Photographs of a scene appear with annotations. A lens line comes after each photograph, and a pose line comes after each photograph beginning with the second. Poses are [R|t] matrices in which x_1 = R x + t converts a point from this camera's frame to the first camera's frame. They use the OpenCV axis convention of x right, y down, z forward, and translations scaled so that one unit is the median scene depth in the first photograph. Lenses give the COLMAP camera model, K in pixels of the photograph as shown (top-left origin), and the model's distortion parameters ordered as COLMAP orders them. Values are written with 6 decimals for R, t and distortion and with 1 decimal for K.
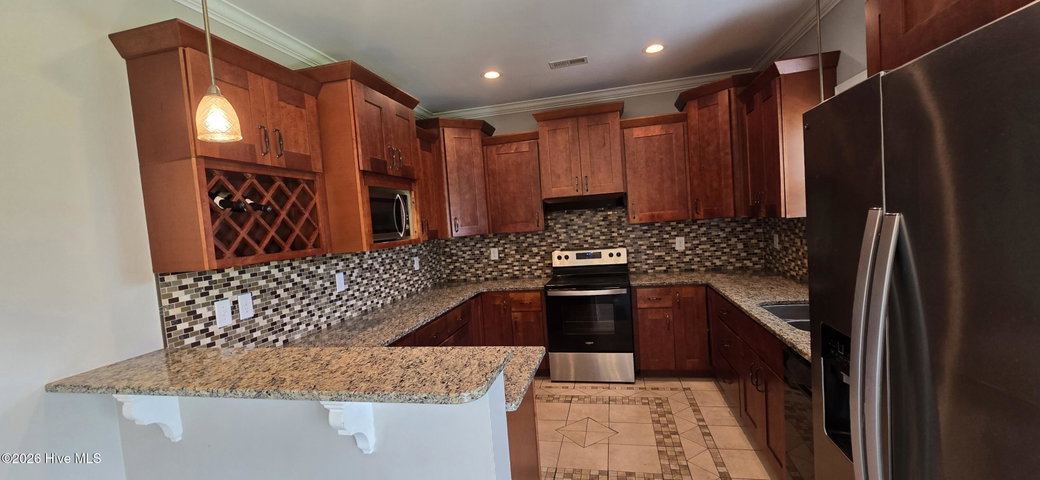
lens RADIAL K [[430.8, 0, 513.2], [0, 430.8, 246.7], [0, 0, 1]] dist [-0.010439, 0.000196]
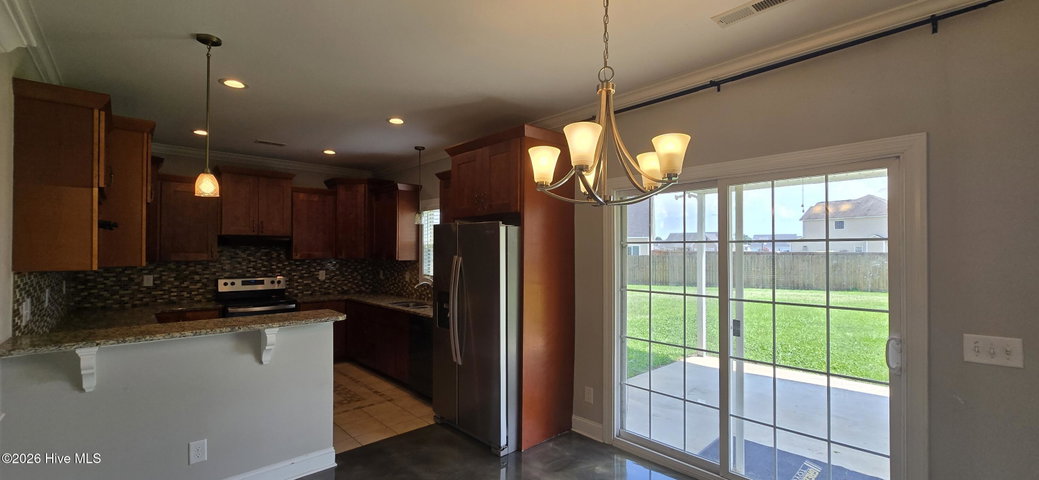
lens RADIAL K [[424.3, 0, 516.6], [0, 424.3, 246.2], [0, 0, 1]] dist [-0.005963, 0.000850]
pose [[0.553235, 0.086886, 0.828482, -0.488934], [0.004328, 0.994232, -0.107159, 0.057315], [-0.833014, 0.062870, 0.549668, -0.379917]]
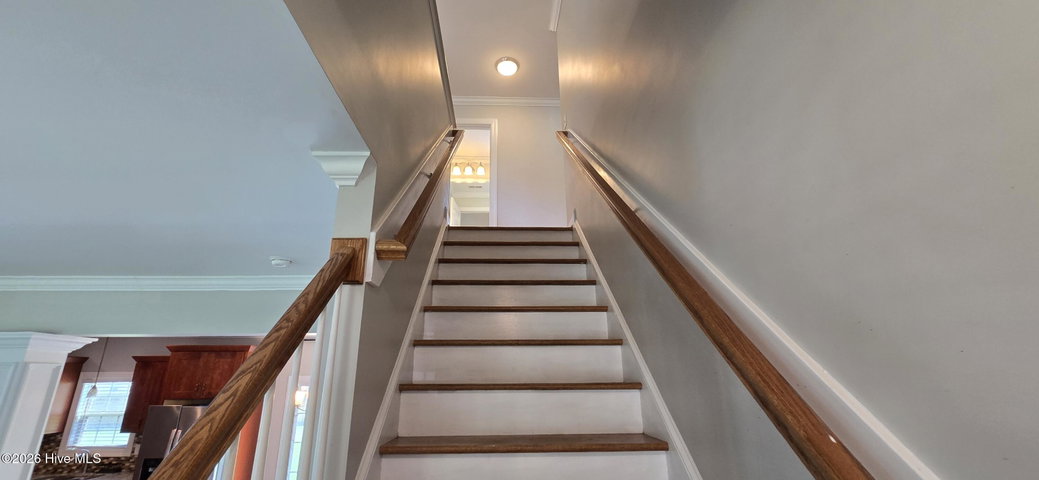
lens RADIAL K [[438.8, 0, 519.5], [0, 438.8, 240.0], [0, 0, 1]] dist [-0.000985, 0.006630]
pose [[-0.262835, 0.356593, 0.896526, -1.536577], [0.083210, 0.934112, -0.347148, -0.007083], [-0.961246, -0.016643, -0.275189, -0.416908]]
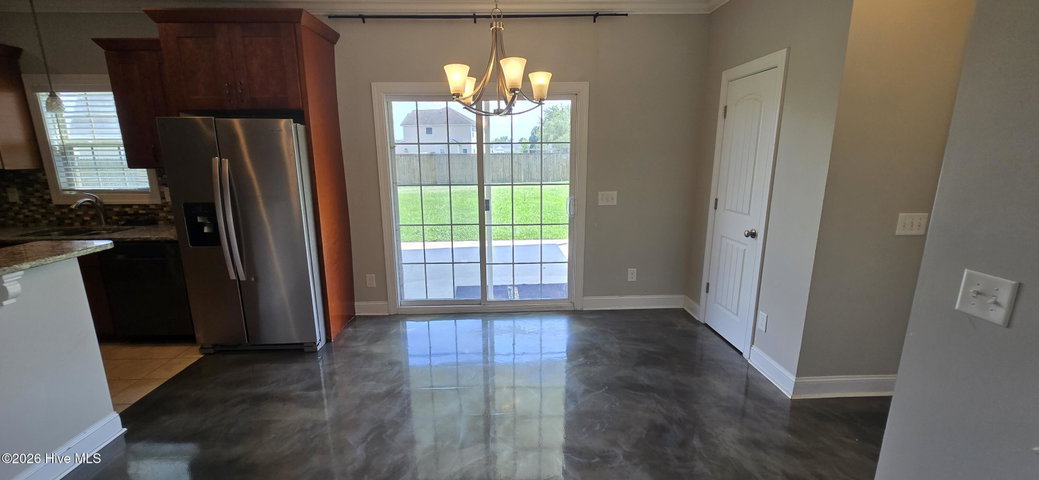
lens RADIAL K [[424.3, 0, 516.6], [0, 424.3, 246.2], [0, 0, 1]] dist [-0.005963, 0.000850]
pose [[-0.271908, -0.129787, 0.953531, -0.699241], [0.083945, 0.983887, 0.157857, 0.061123], [-0.958655, 0.122967, -0.256632, -0.072127]]
